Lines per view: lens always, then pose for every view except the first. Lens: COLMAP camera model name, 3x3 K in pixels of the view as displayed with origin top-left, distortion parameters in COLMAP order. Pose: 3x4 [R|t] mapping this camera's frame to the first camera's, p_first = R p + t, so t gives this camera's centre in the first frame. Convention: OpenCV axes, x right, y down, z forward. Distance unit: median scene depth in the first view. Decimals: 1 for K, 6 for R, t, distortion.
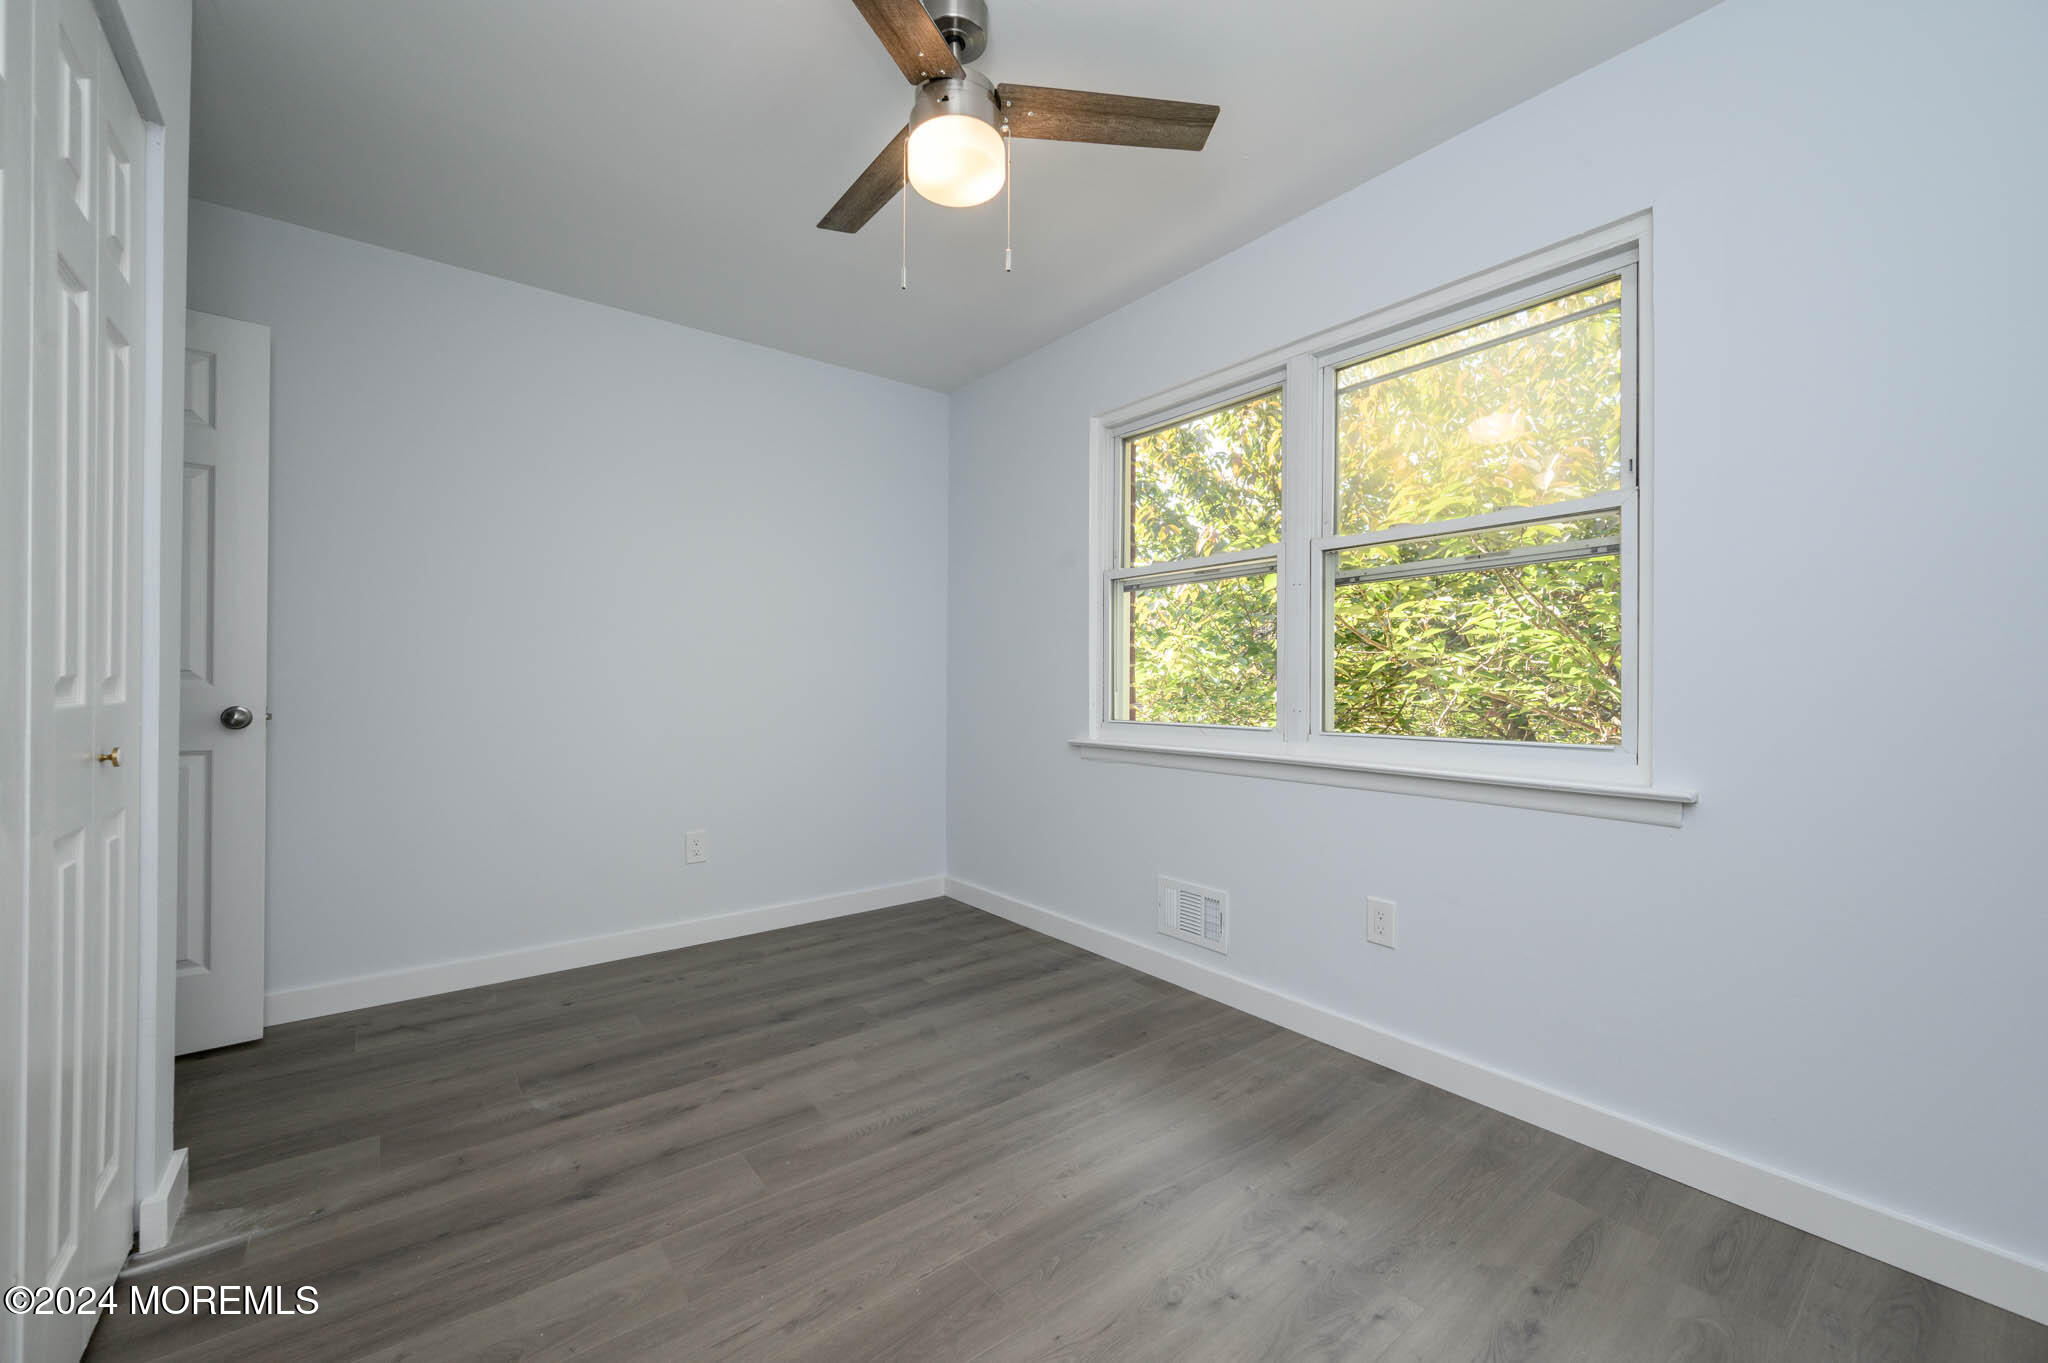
lens RADIAL K [[806.5, 0, 1037.5], [0, 806.5, 688.5], [0, 0, 1]] dist [0.000602, 0.000140]
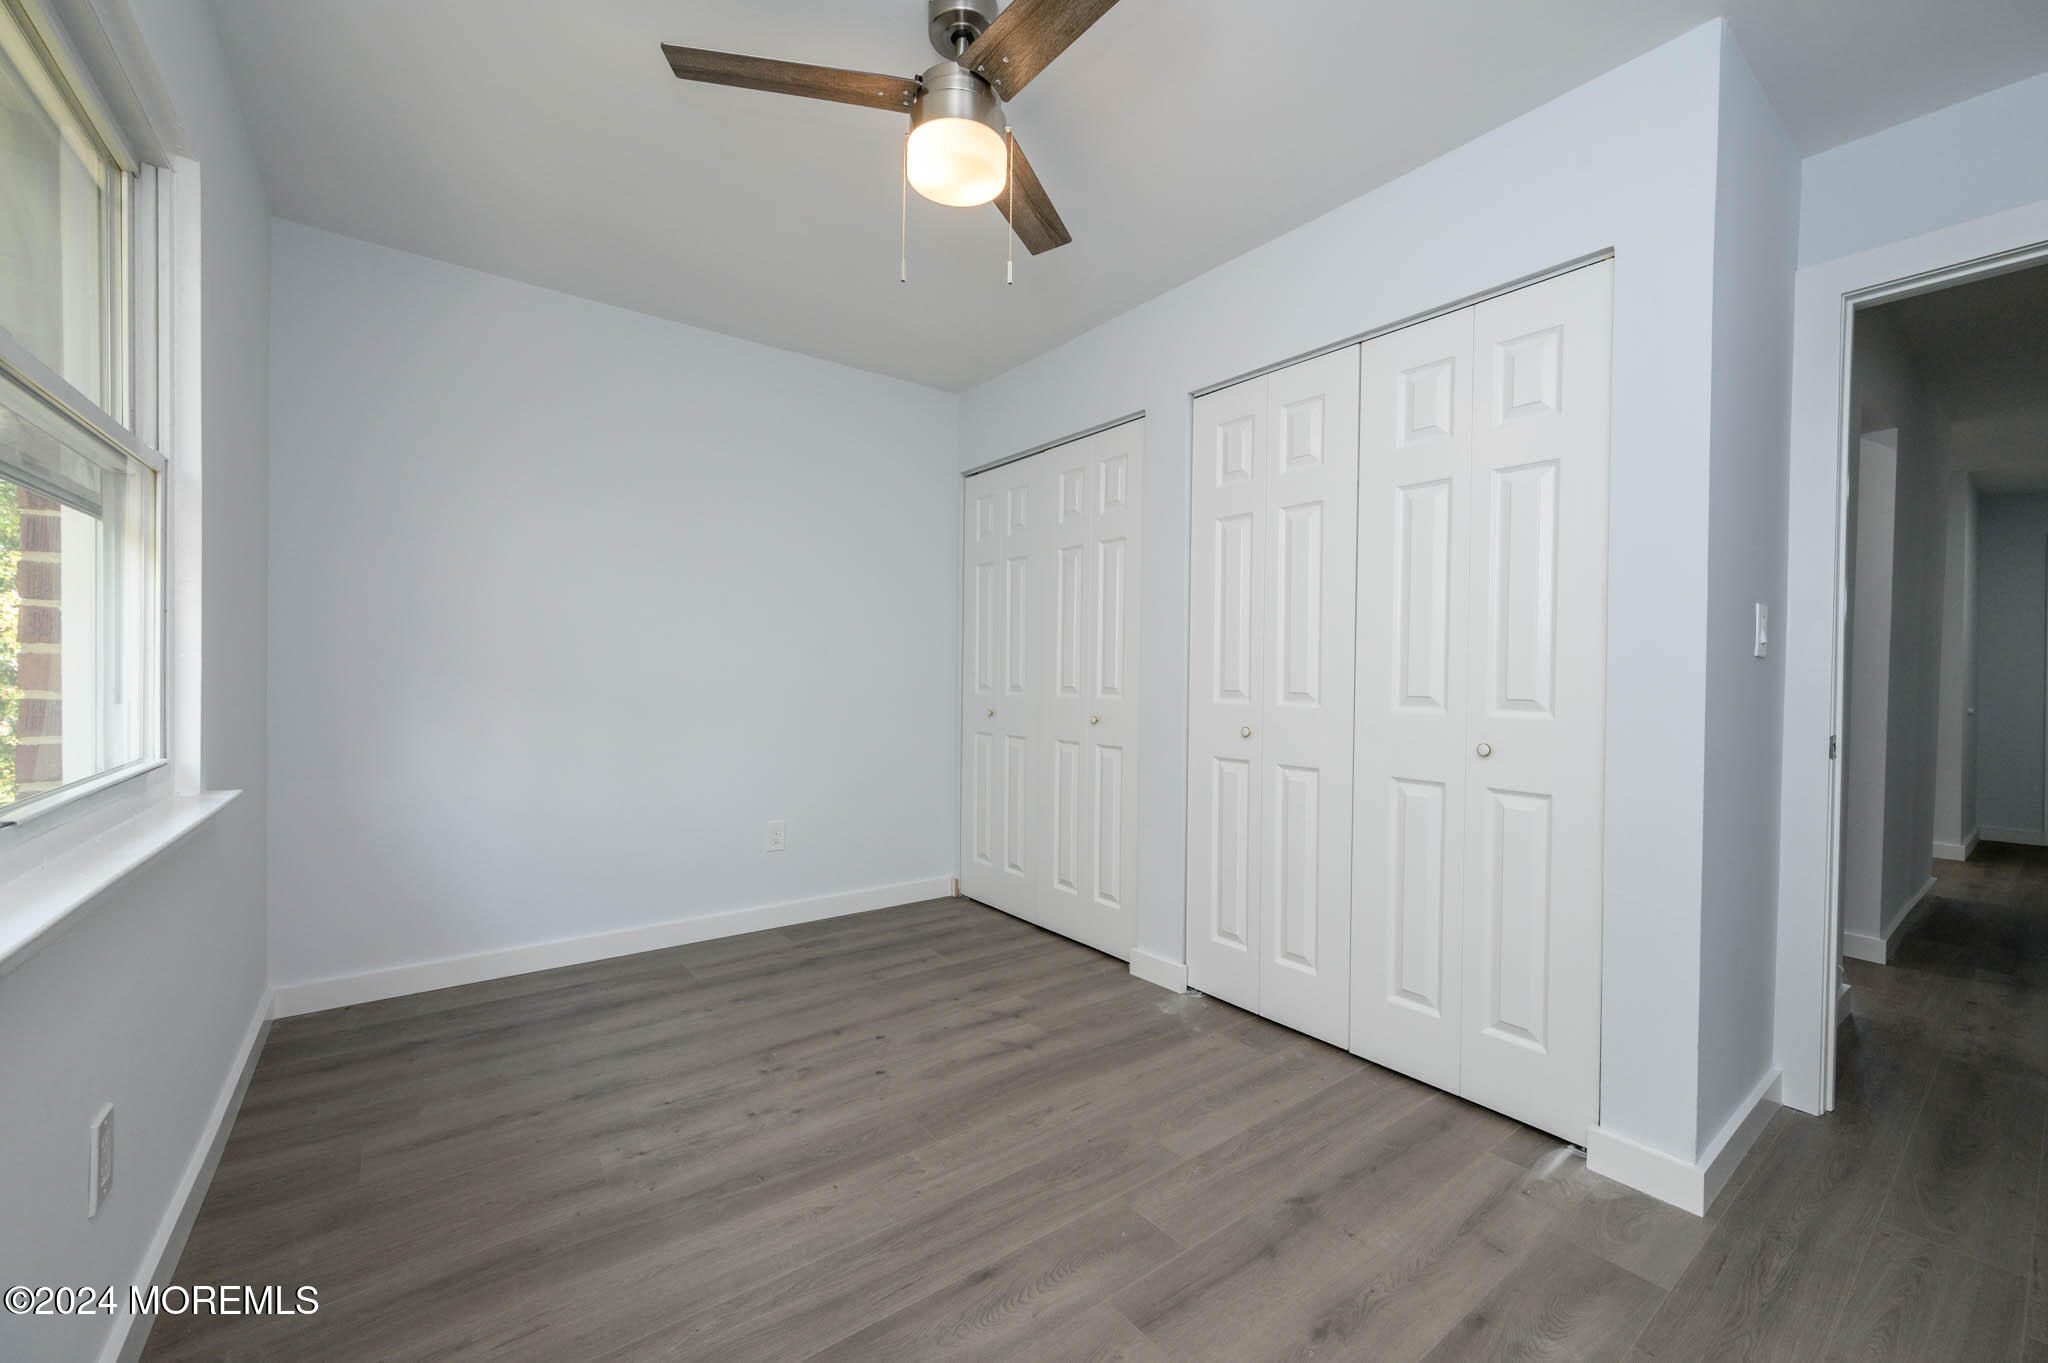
lens RADIAL K [[806.5, 0, 1027.4], [0, 806.5, 669.2], [0, 0, 1]] dist [0.000602, 0.000140]
pose [[-0.999394, -0.019218, 0.029021, -0.197727], [-0.019197, 0.999815, 0.000997, -0.036627], [-0.029035, 0.000440, -0.999578, 1.736392]]
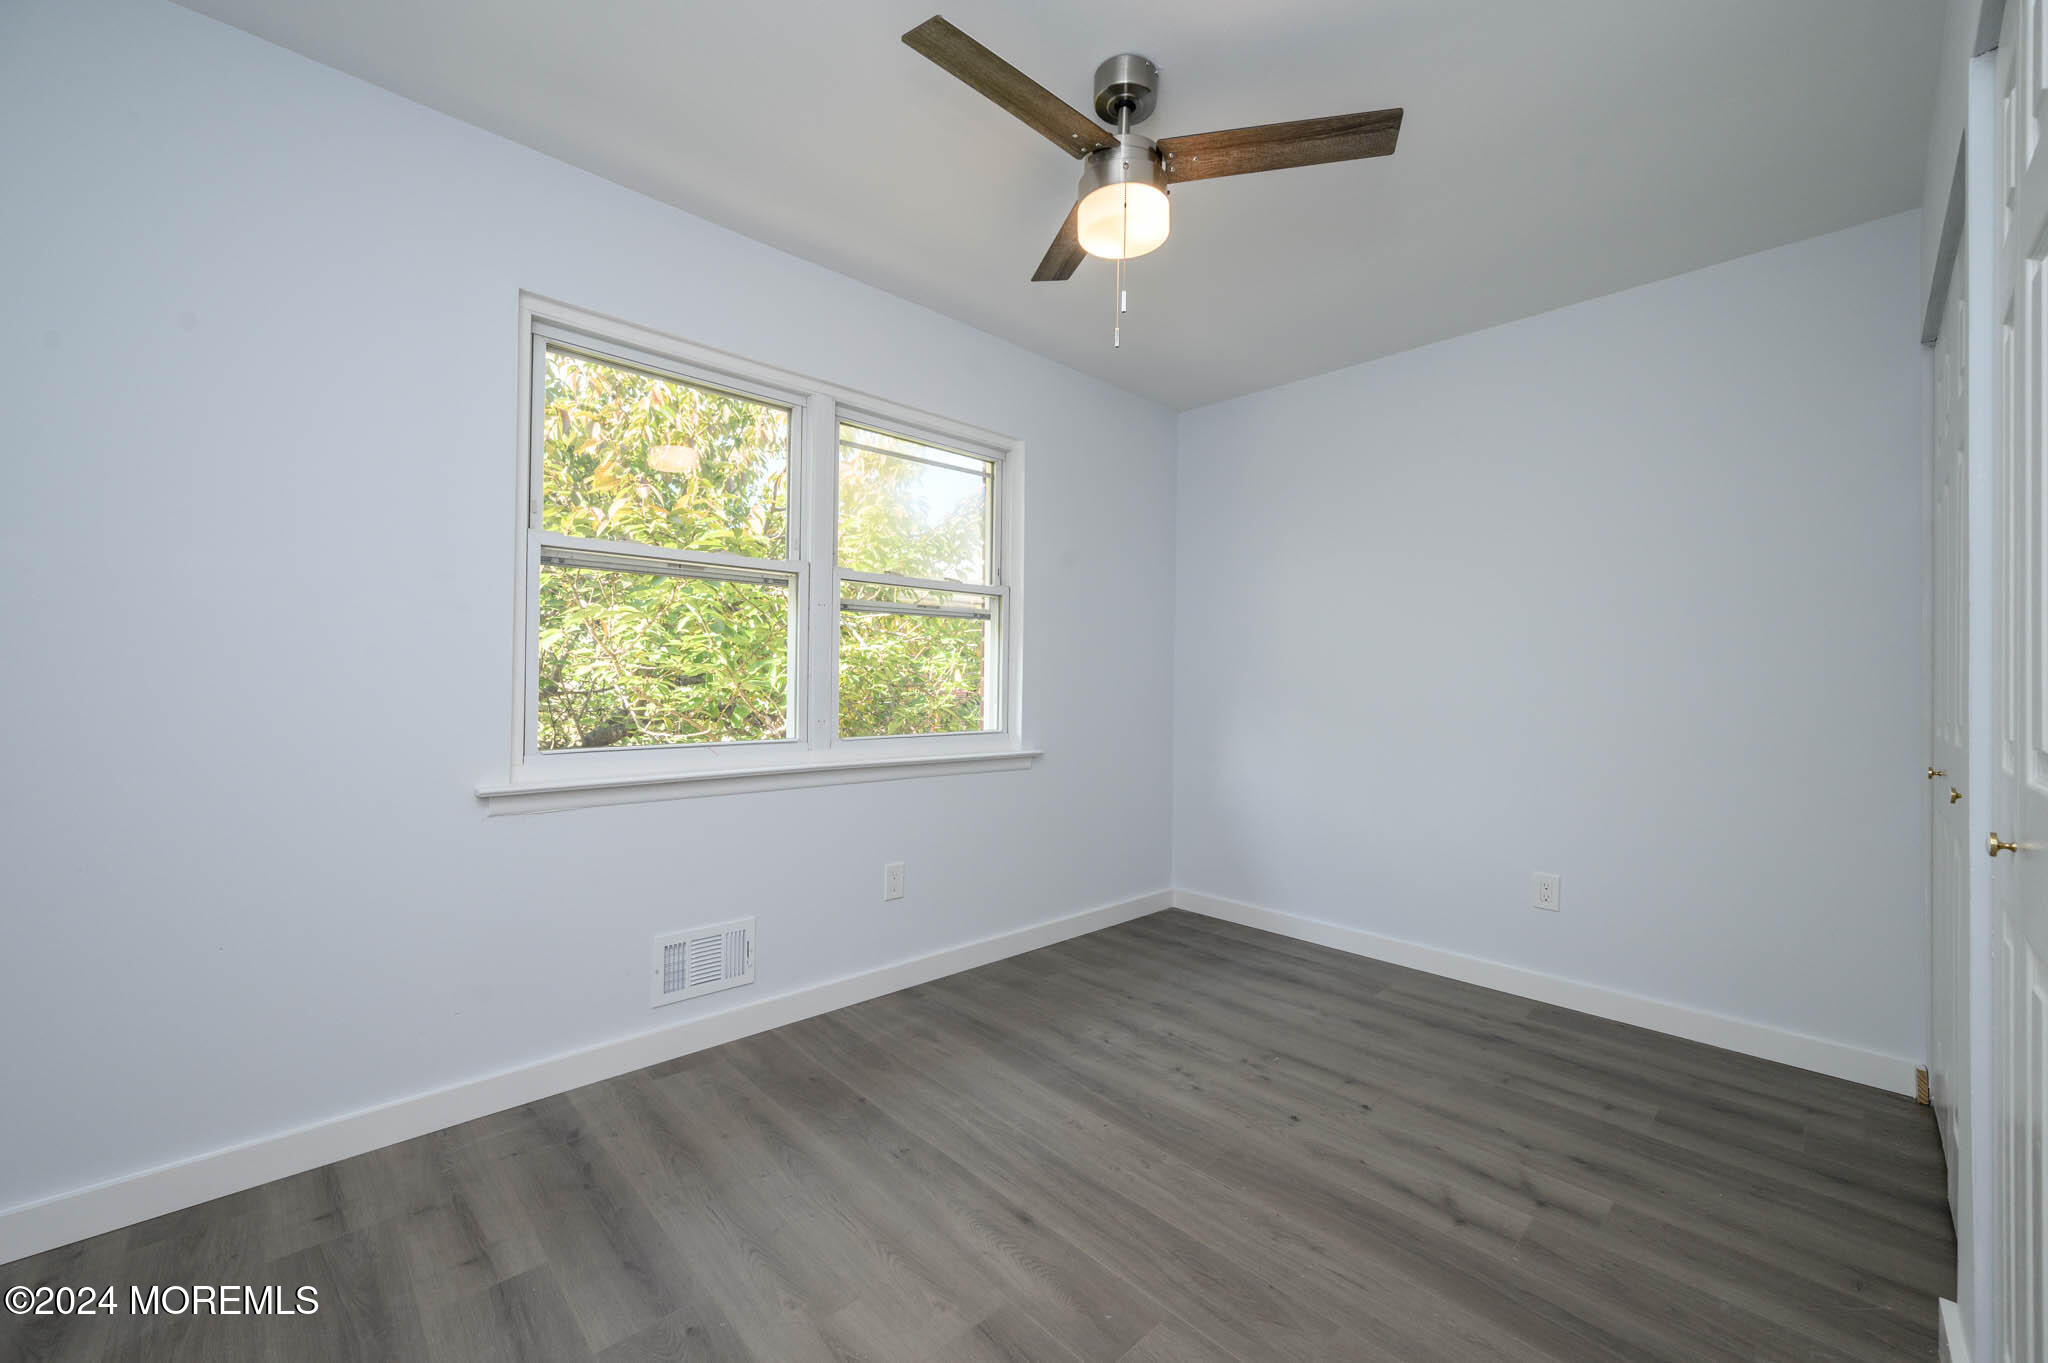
lens RADIAL K [[806.5, 0, 1006.0], [0, 806.5, 681.8], [0, 0, 1]] dist [0.000602, 0.000140]
pose [[-0.071478, -0.007510, 0.997414, -1.001801], [-0.006490, 0.999954, 0.007064, -0.043615], [-0.997421, -0.005968, -0.071524, 1.061937]]
